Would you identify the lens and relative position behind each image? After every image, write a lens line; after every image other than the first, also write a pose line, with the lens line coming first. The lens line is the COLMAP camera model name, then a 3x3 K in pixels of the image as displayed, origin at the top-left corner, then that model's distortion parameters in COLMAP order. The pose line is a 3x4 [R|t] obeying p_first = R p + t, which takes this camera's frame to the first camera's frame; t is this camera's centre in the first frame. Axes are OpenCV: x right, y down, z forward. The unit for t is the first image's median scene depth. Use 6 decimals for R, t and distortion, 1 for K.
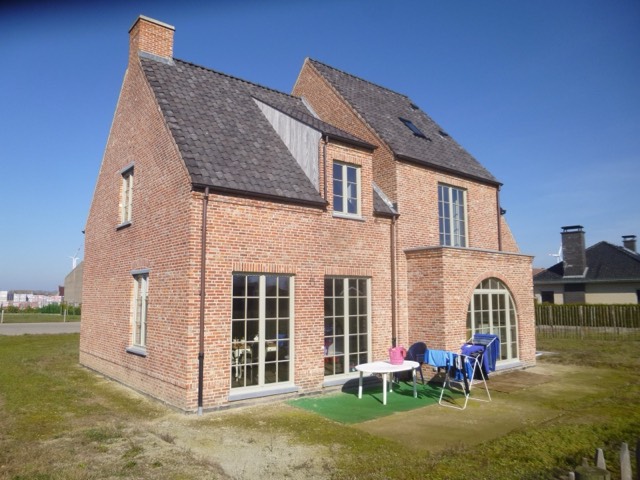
lens RADIAL K [[474.8, 0, 320.2], [0, 474.8, 243.2], [0, 0, 1]] dist [-0.043345, 0.000624]
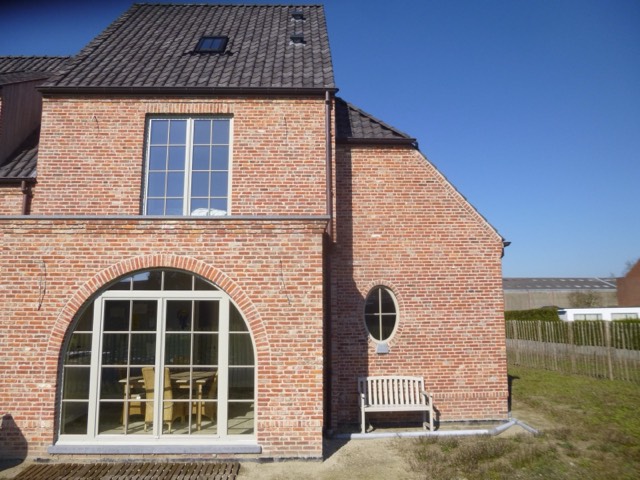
lens RADIAL K [[474.8, 0, 319.8], [0, 474.8, 235.9], [0, 0, 1]] dist [-0.043345, 0.000624]
pose [[0.790796, -0.089618, -0.605484, 0.781554], [0.069049, 0.995970, -0.057232, 0.075795], [0.608173, 0.003450, 0.793797, 0.664301]]
